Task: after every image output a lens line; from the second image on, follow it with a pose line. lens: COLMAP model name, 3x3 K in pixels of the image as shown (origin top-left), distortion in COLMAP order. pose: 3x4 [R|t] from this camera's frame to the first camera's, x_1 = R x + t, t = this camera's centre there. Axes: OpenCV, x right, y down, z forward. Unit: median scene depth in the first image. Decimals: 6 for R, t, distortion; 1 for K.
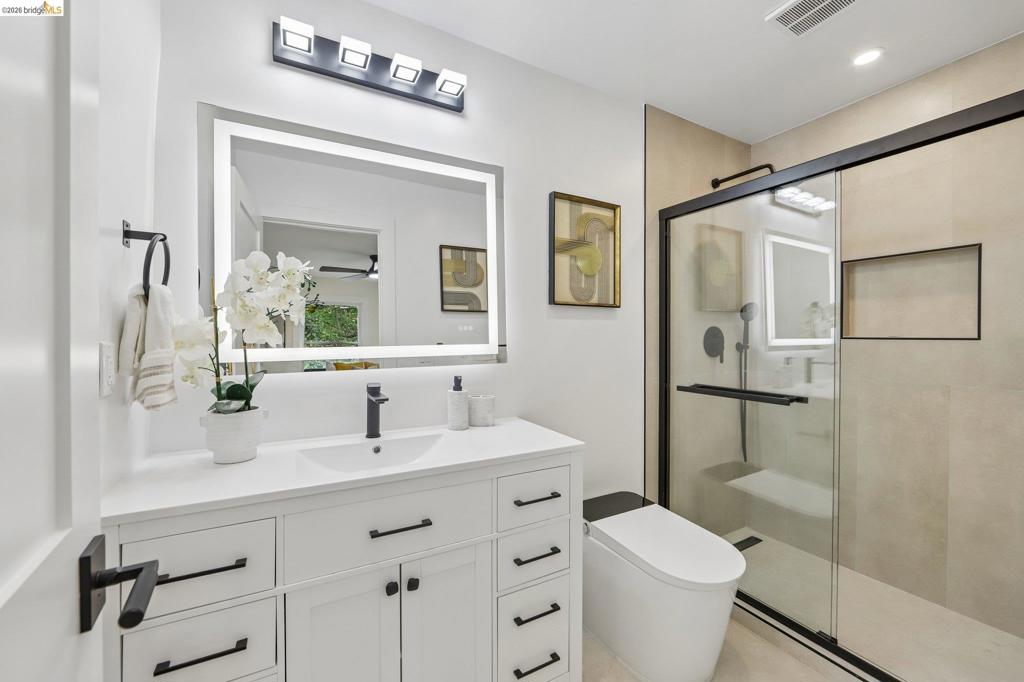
lens RADIAL K [[407.3, 0, 514.1], [0, 407.3, 339.7], [0, 0, 1]] dist [-0.007599, 0.000756]
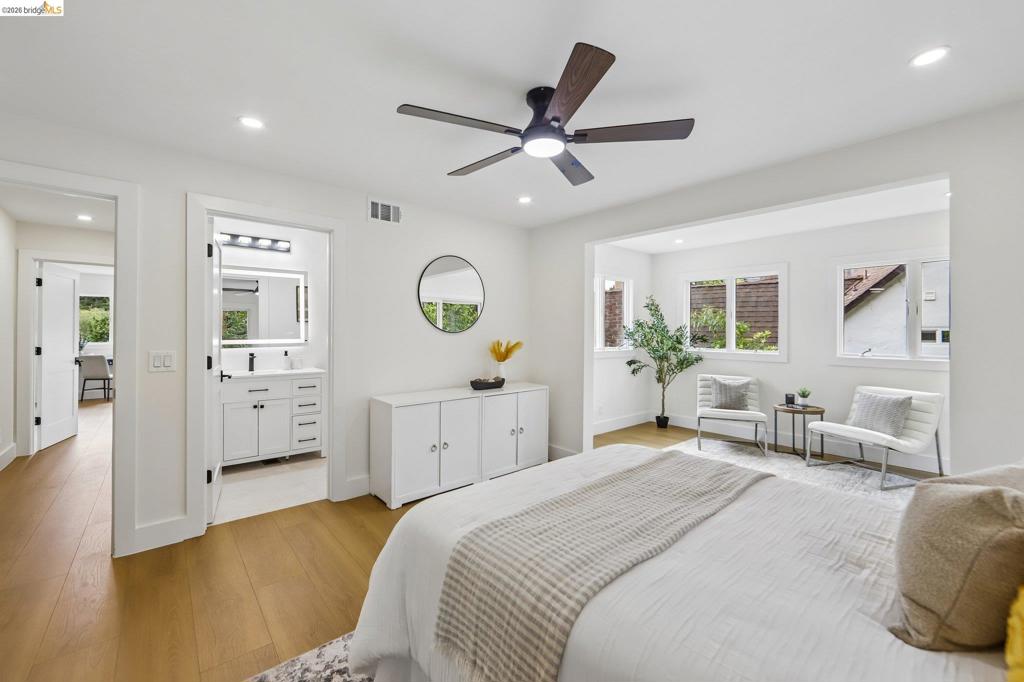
lens RADIAL K [[407.3, 0, 513.7], [0, 407.3, 336.7], [0, 0, 1]] dist [-0.007599, 0.000756]
pose [[0.977651, 0.009712, 0.210009, 0.785395], [-0.010843, 0.999932, 0.004236, -0.032740], [-0.209953, -0.006419, 0.977690, -2.001680]]
